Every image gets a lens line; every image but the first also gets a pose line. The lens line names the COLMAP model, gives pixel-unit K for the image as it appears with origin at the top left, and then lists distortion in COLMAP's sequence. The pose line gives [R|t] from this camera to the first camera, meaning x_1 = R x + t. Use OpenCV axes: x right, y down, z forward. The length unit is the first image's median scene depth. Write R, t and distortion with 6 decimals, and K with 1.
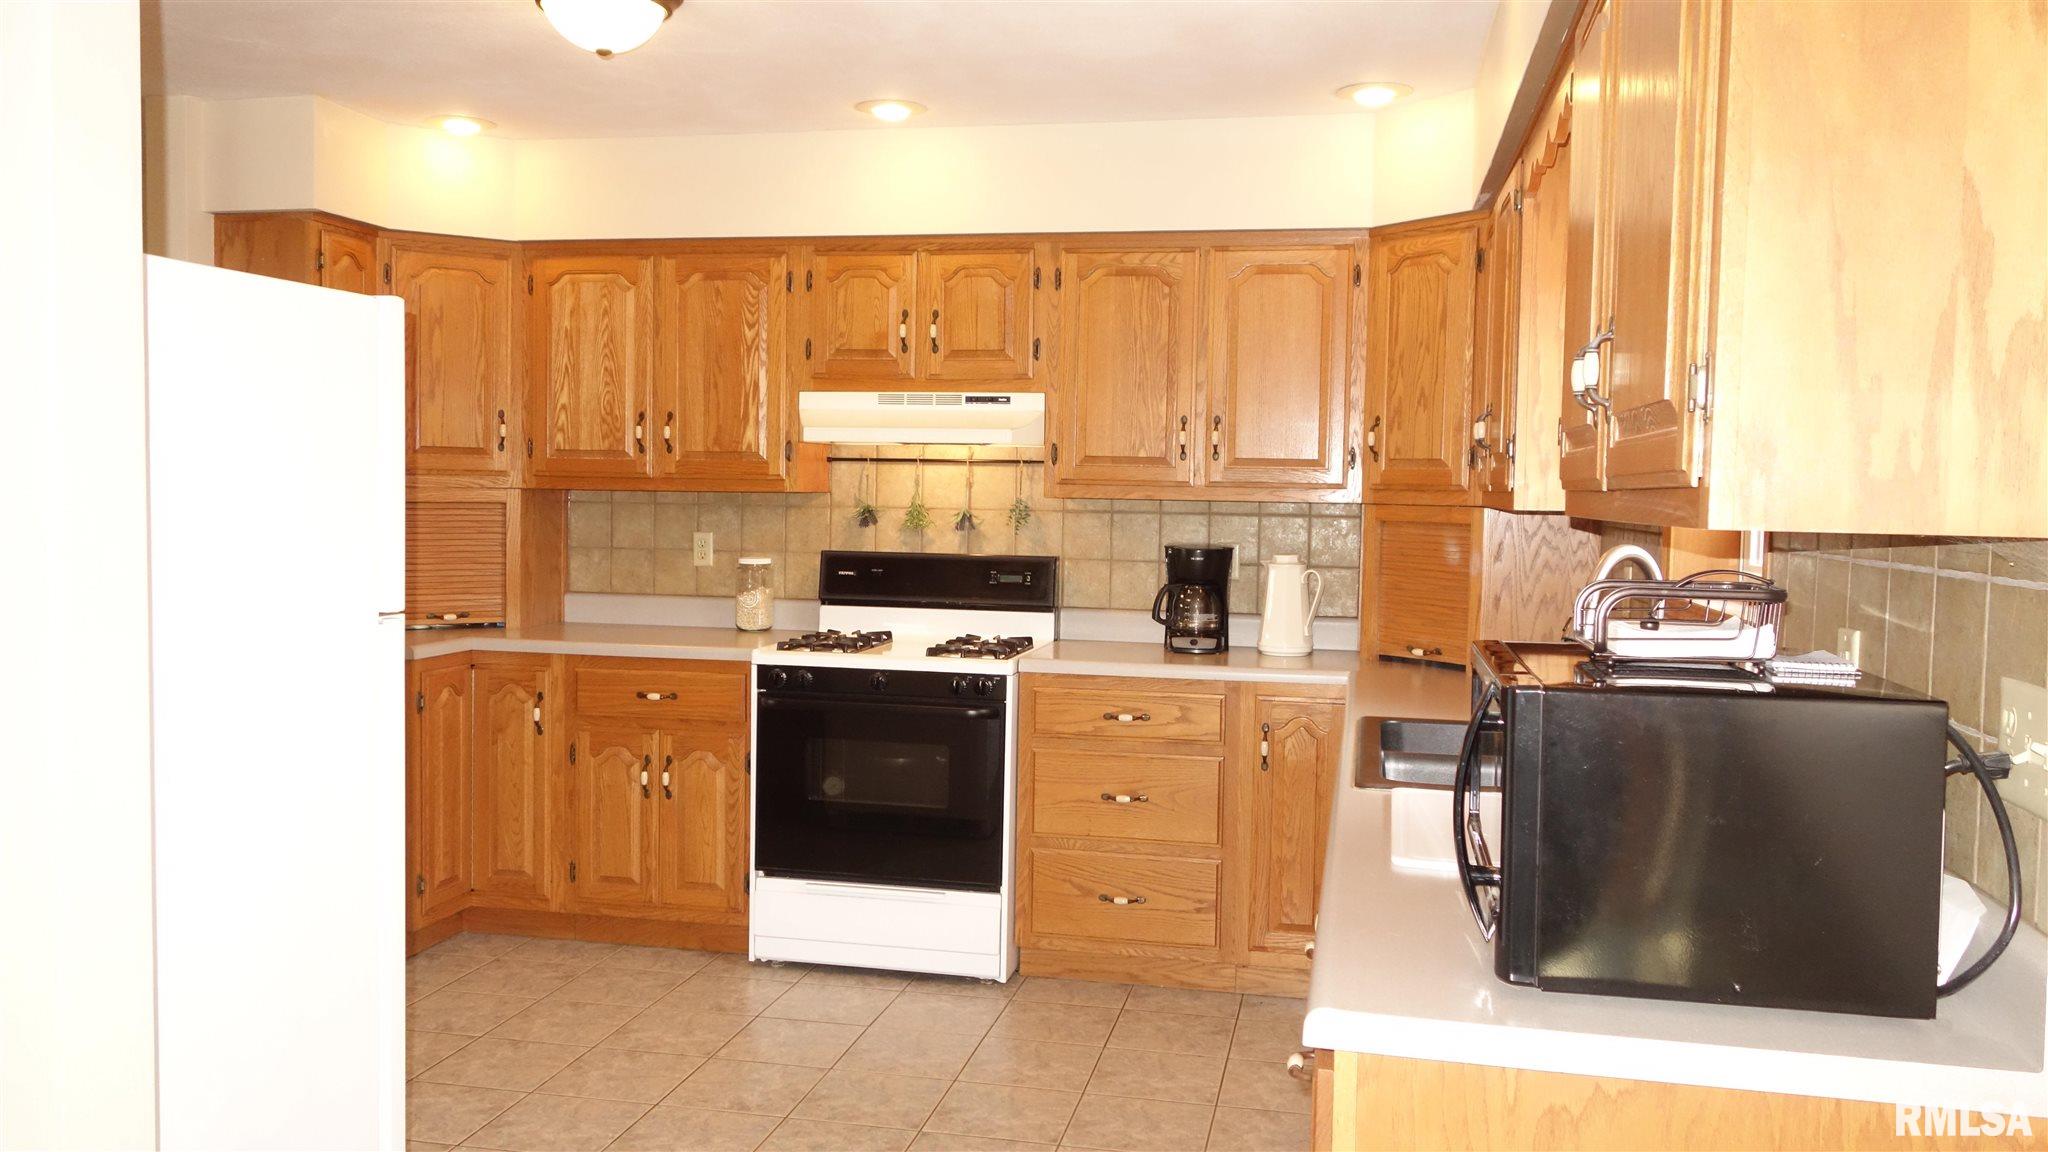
lens RADIAL K [[1633.5, 0, 1045.8], [0, 1633.5, 567.1], [0, 0, 1]] dist [0.015029, 0.007371]
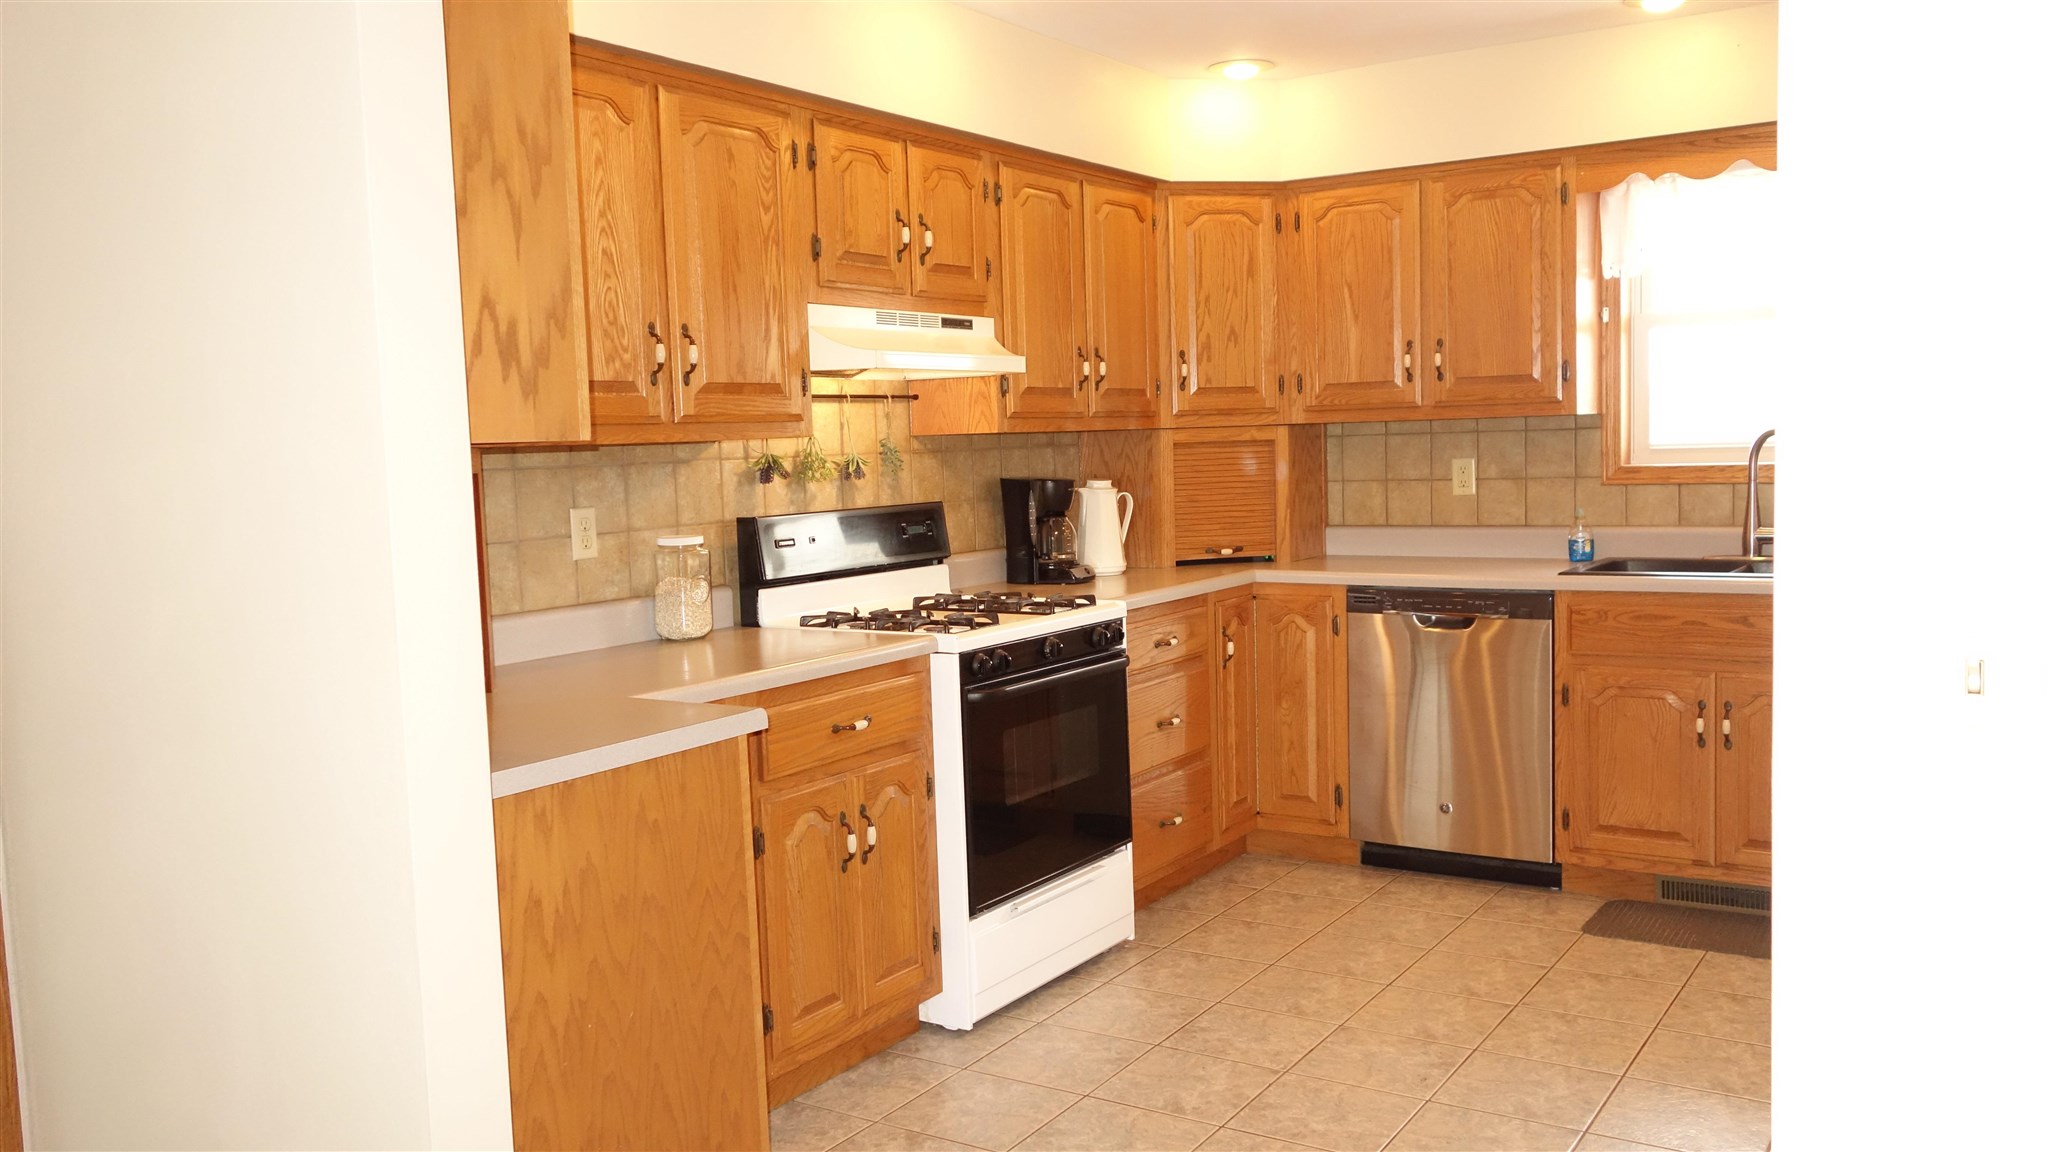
lens RADIAL K [[1633.5, 0, 1043.9], [0, 1633.5, 573.8], [0, 0, 1]] dist [0.015029, 0.007371]
pose [[0.340128, -0.111400, 0.933758, -0.850352], [0.074189, 0.993042, 0.091449, -0.046069], [-0.937448, 0.038170, 0.346026, 0.660405]]
